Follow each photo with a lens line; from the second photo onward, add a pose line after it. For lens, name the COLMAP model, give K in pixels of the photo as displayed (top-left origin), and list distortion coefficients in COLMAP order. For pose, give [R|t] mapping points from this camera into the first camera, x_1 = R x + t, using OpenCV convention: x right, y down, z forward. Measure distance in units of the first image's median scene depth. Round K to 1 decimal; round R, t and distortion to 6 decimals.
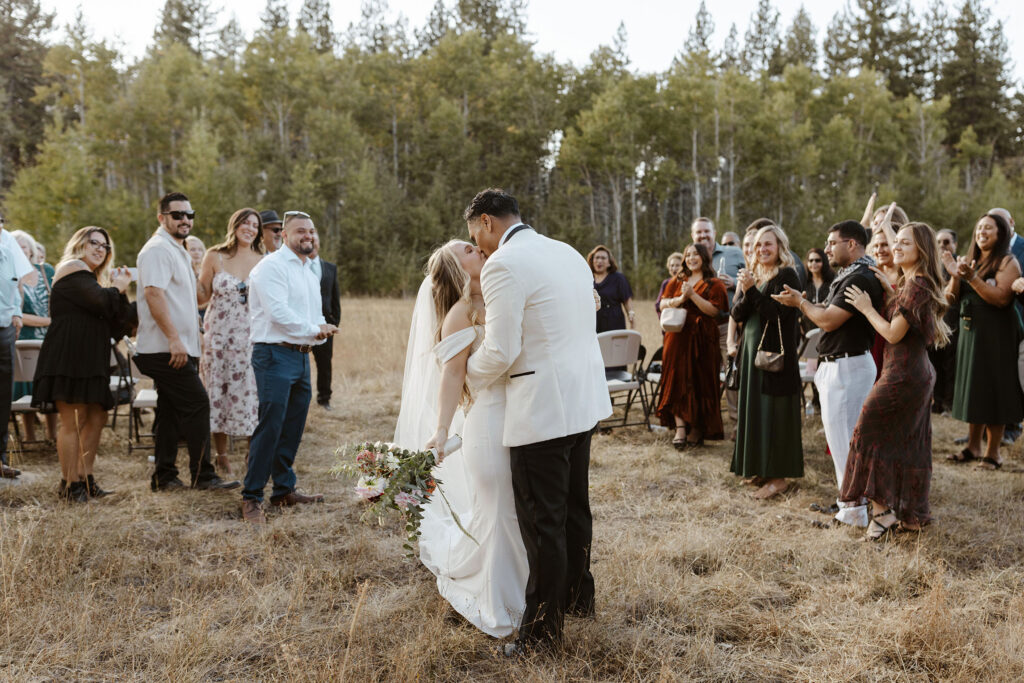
lens RADIAL K [[981.4, 0, 512.0], [0, 981.4, 341.5], [0, 0, 1]] dist [0.019262, -0.005445]
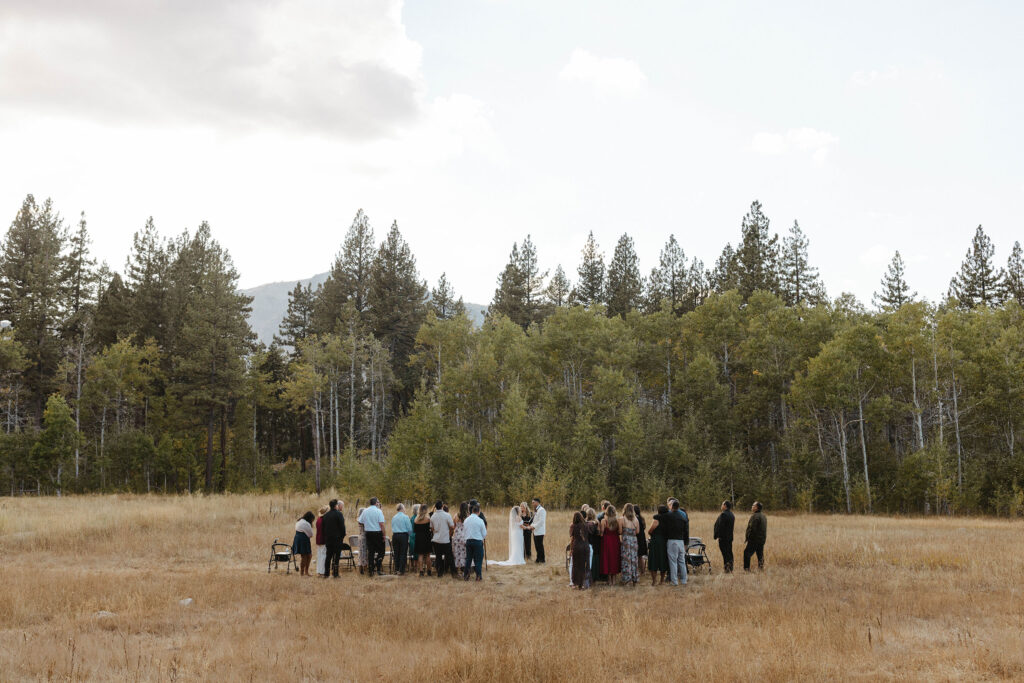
lens RADIAL K [[981.4, 0, 512.0], [0, 981.4, 341.5], [0, 0, 1]] dist [0.019262, -0.005445]
pose [[0.942814, -0.051286, -0.329349, 0.116035], [-0.017369, 0.979190, -0.202200, 0.001746], [0.332866, 0.196357, 0.922304, -0.245372]]
